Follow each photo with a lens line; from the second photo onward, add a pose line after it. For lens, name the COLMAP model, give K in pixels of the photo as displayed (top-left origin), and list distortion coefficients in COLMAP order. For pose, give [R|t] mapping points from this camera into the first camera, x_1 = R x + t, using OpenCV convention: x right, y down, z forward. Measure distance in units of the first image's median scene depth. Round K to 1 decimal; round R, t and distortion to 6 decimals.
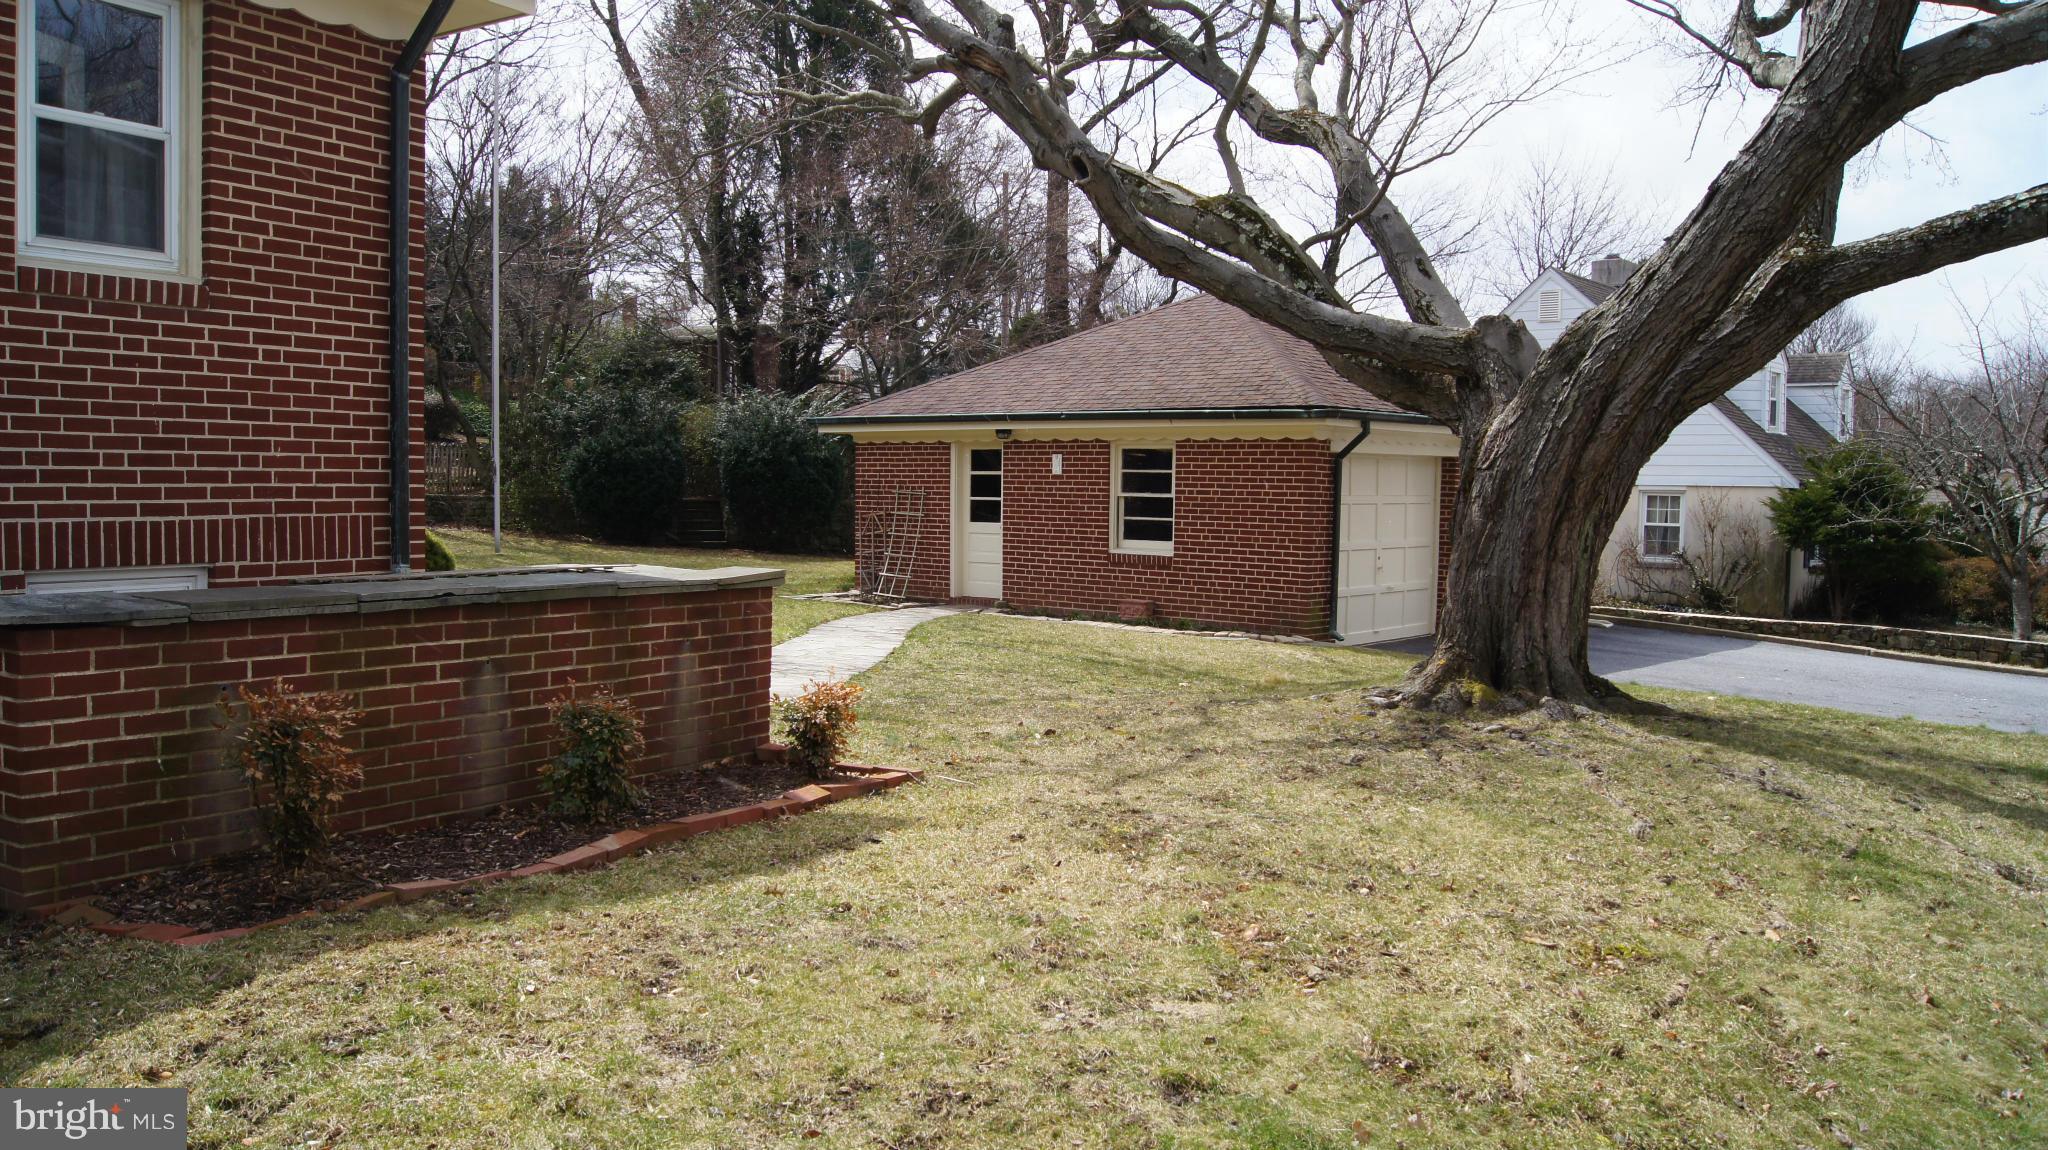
lens RADIAL K [[1644.4, 0, 1019.8], [0, 1644.4, 580.2], [0, 0, 1]] dist [-0.074416, -0.004057]
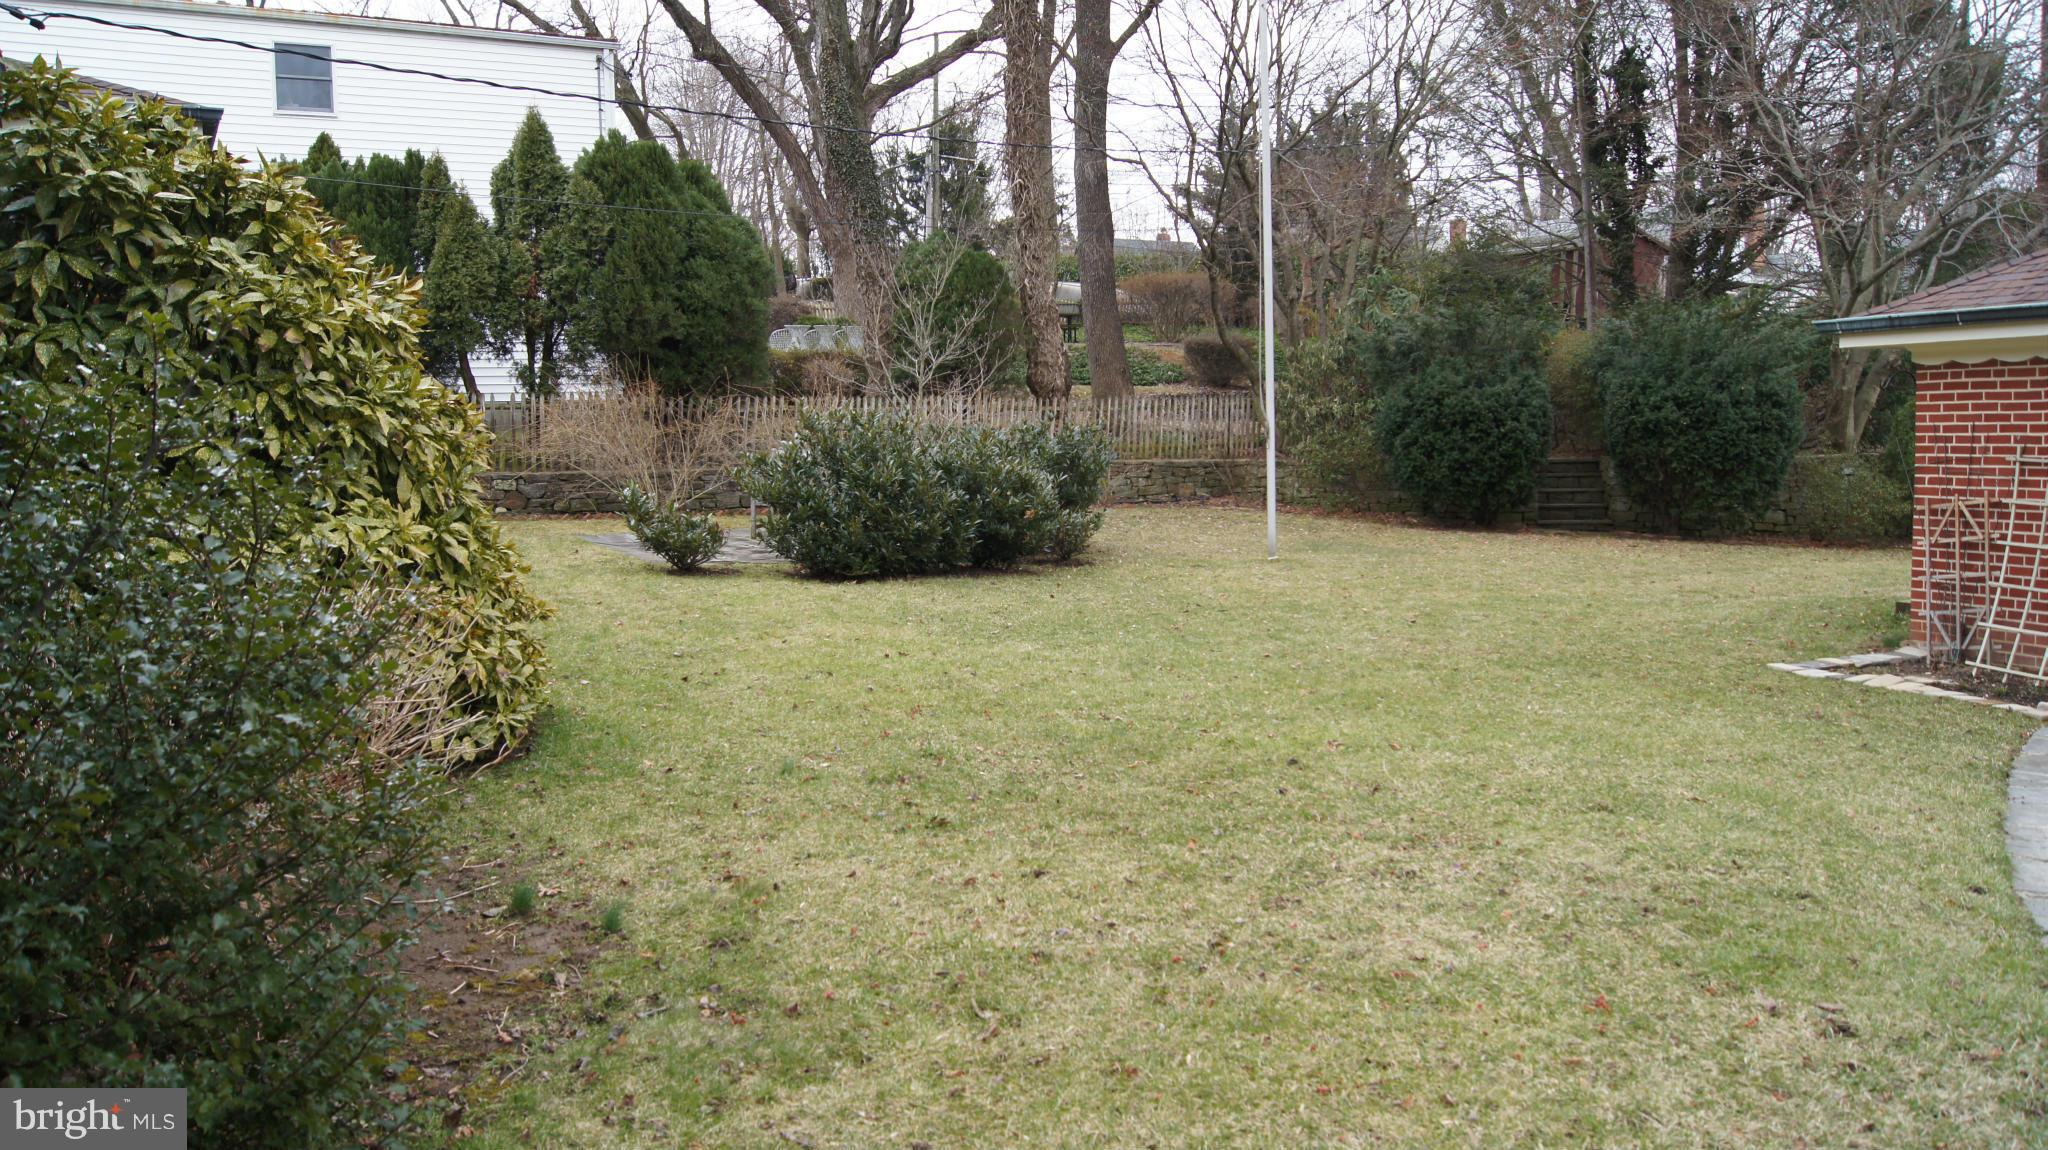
lens RADIAL K [[1597.9, 0, 1008.9], [0, 1597.9, 581.5], [0, 0, 1]] dist [-0.083188, 0.020307]
pose [[0.874212, 0.014450, -0.485330, -0.117045], [0.005100, 0.999229, 0.038938, -0.037484], [0.485518, -0.036515, 0.873463, 0.449865]]
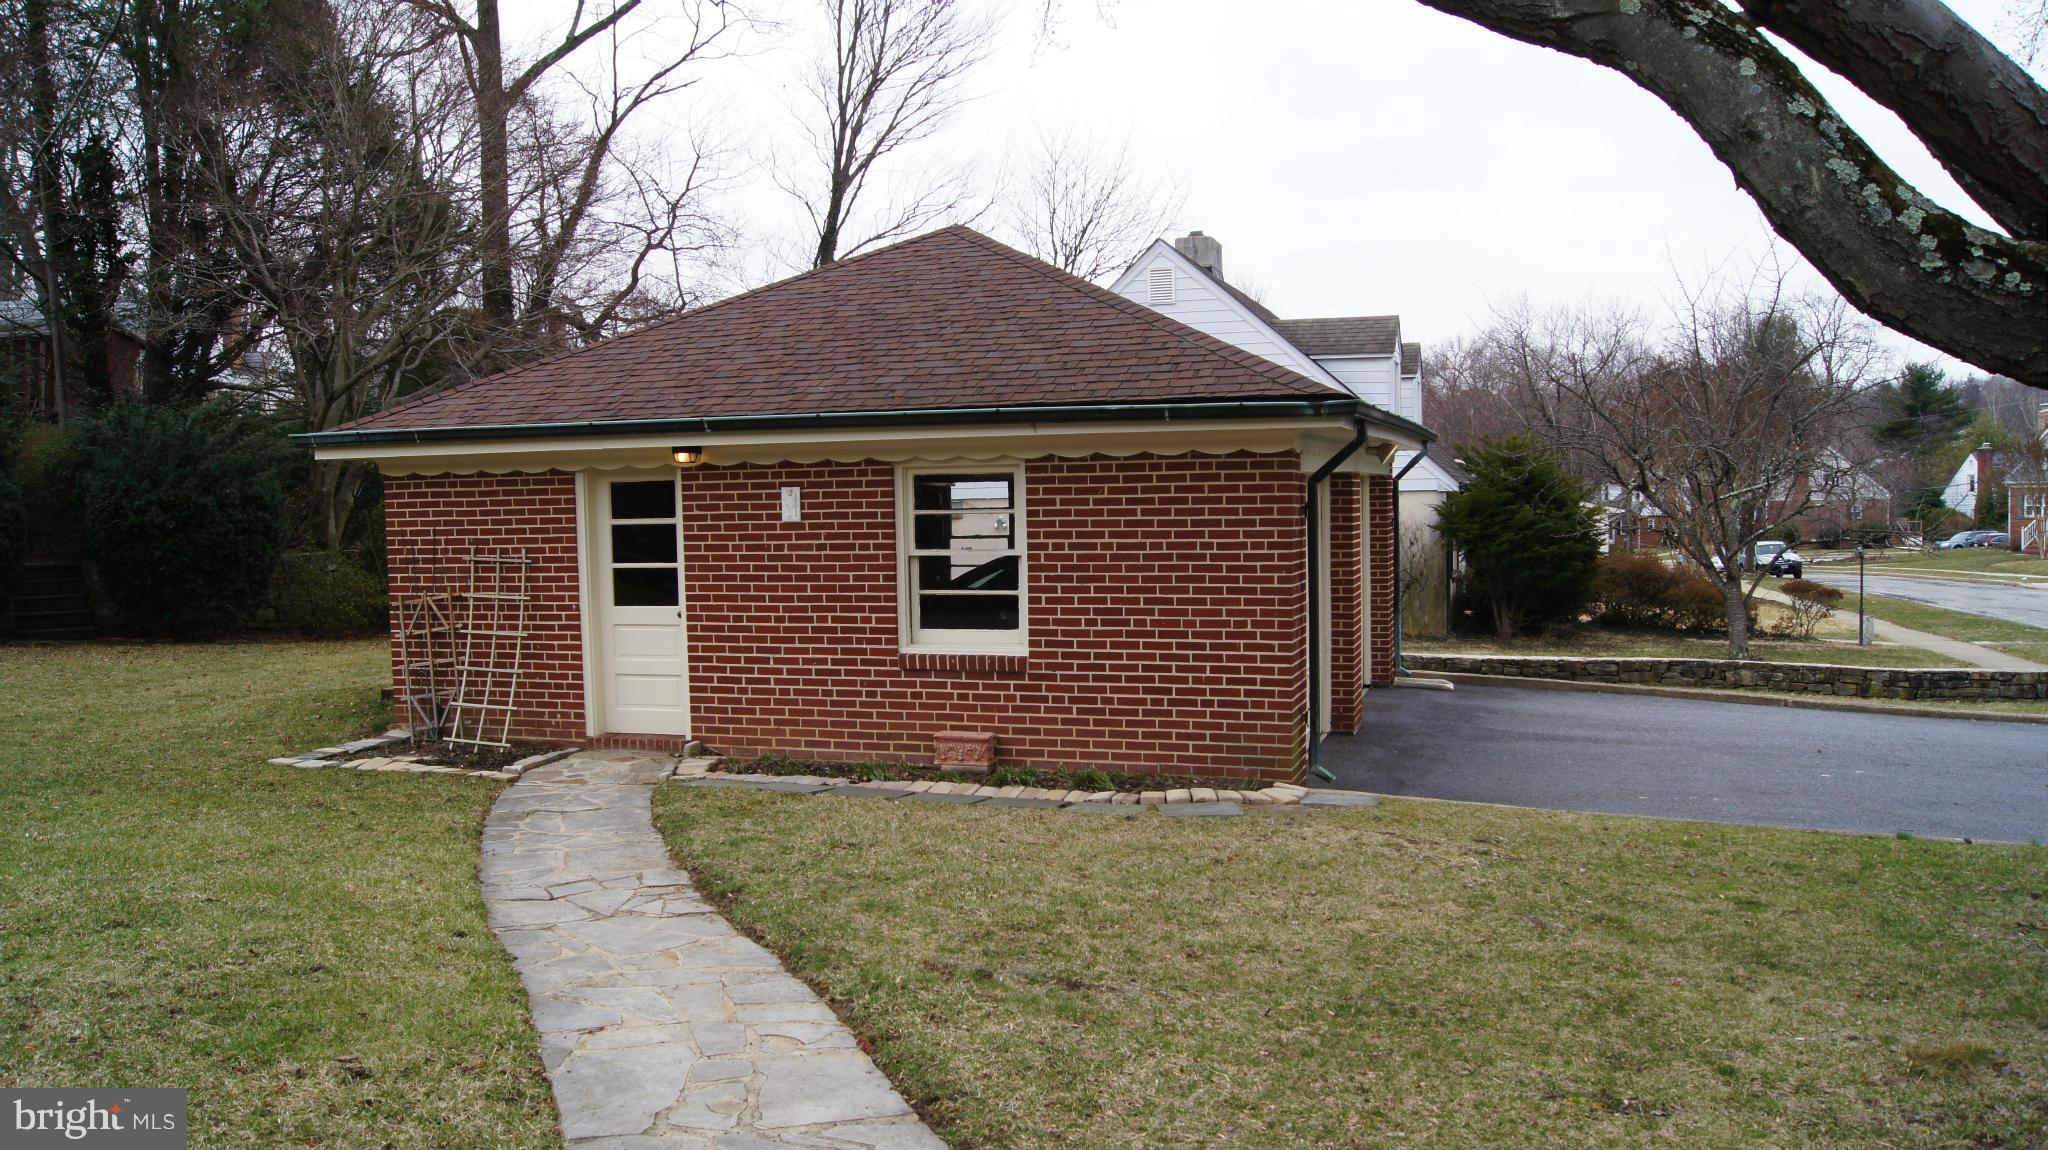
lens RADIAL K [[1597.9, 0, 1006.0], [0, 1597.9, 582.7], [0, 0, 1]] dist [-0.083188, 0.020307]
pose [[0.924593, -0.052947, 0.377259, -0.114549], [0.053513, 0.998527, 0.008991, -0.041356], [-0.377179, 0.011875, 0.926064, 0.423311]]
